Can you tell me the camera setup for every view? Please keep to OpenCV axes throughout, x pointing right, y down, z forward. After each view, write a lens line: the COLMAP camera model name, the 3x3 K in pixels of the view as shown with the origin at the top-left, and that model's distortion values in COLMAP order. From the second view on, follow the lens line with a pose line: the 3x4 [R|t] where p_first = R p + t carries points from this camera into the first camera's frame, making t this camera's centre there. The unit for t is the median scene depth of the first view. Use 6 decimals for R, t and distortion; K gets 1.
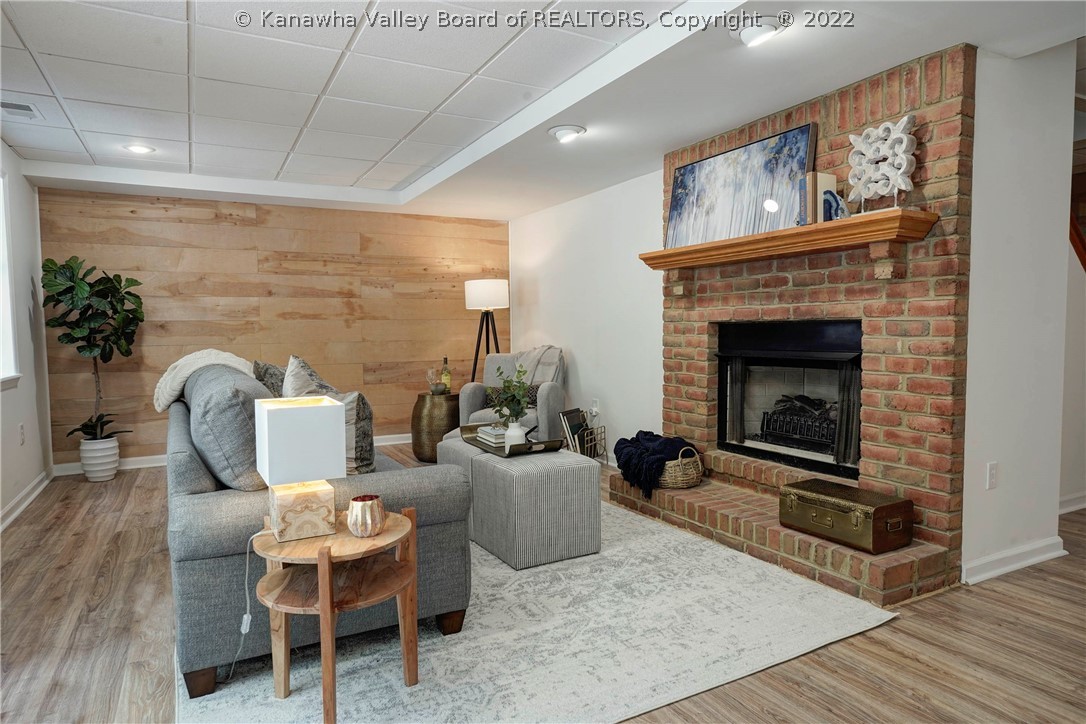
lens RADIAL K [[664.6, 0, 542.9], [0, 664.6, 360.6], [0, 0, 1]] dist [-0.002665, -0.000179]
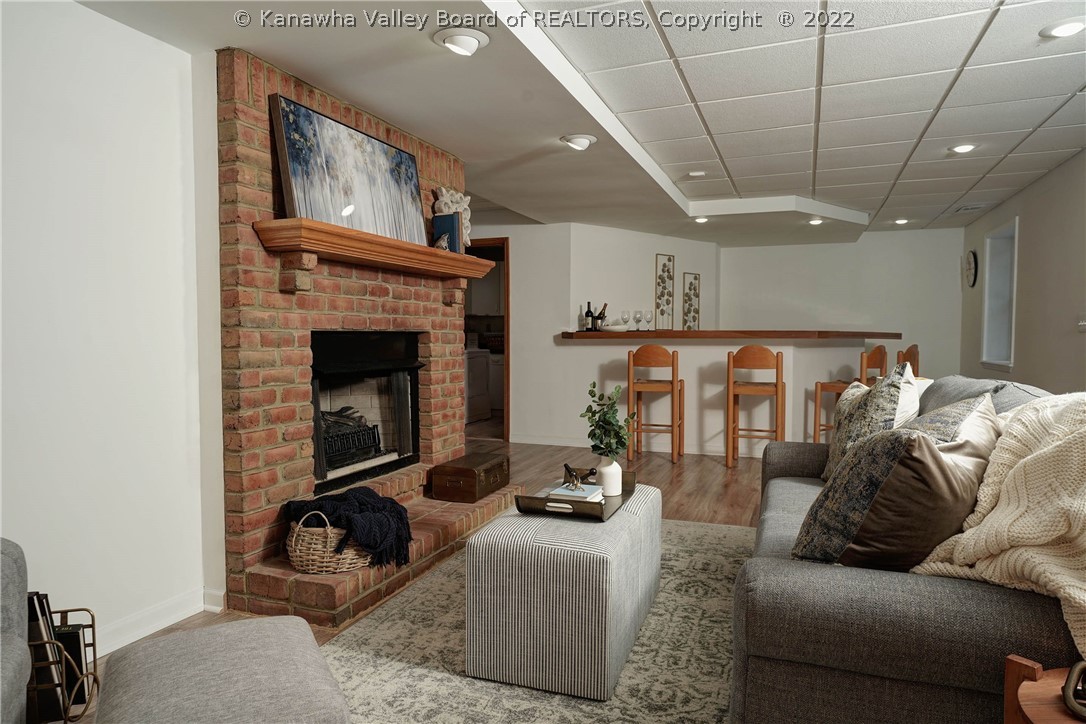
lens RADIAL K [[664.6, 0, 542.7], [0, 664.6, 366.0], [0, 0, 1]] dist [-0.002665, -0.000179]
pose [[-0.643404, -0.022110, 0.765207, -0.555785], [0.047421, 0.996512, 0.068666, -0.064625], [-0.764056, 0.080467, -0.640112, 1.455179]]
